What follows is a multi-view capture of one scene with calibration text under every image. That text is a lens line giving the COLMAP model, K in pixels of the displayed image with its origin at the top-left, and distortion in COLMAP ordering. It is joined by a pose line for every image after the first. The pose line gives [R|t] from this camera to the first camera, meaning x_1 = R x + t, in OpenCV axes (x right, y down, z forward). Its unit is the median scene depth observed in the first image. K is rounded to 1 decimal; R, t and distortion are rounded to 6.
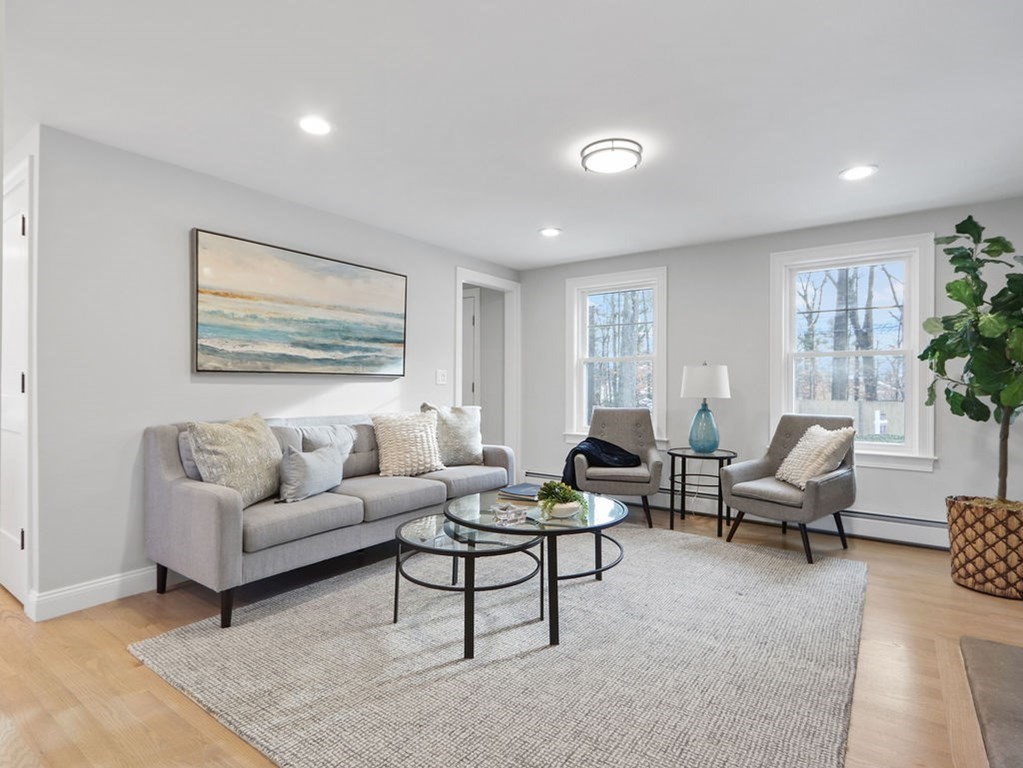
lens RADIAL K [[533.3, 0, 498.1], [0, 533.3, 388.3], [0, 0, 1]] dist [0.001028, -0.001056]
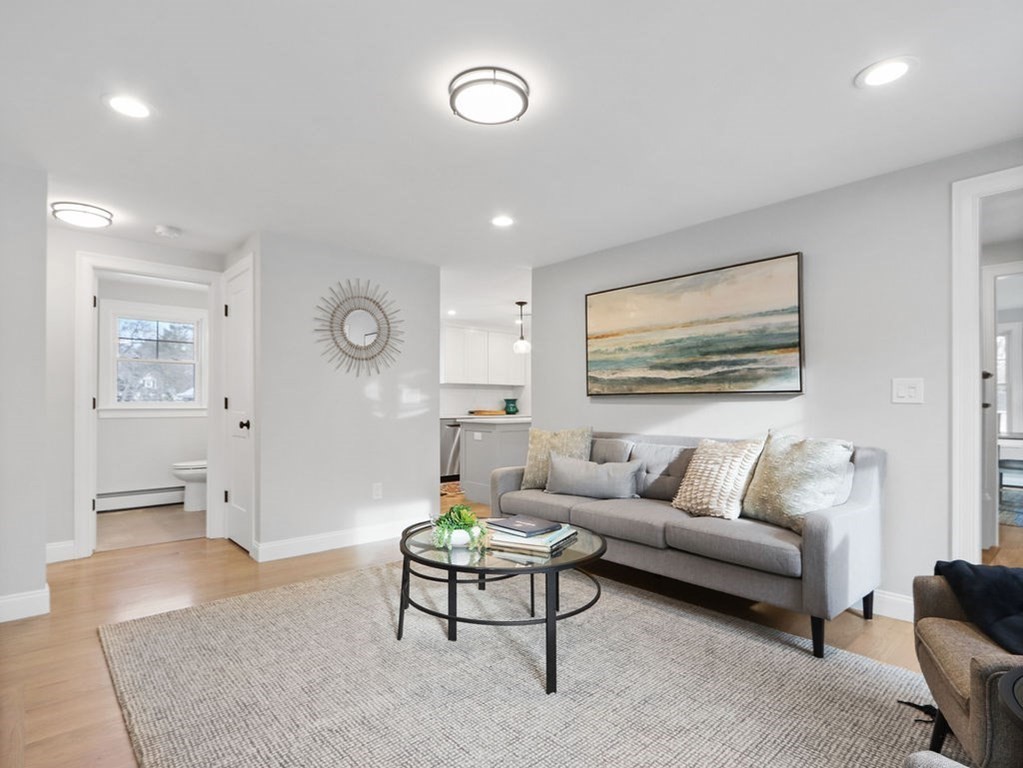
lens RADIAL K [[538.6, 0, 516.9], [0, 538.6, 404.3], [0, 0, 1]] dist [-0.001182, -0.000822]
pose [[-0.196672, -0.005285, -0.980455, 0.742177], [-0.007968, 0.999961, -0.003792, -0.000743], [0.980437, 0.007066, -0.196707, 0.936832]]
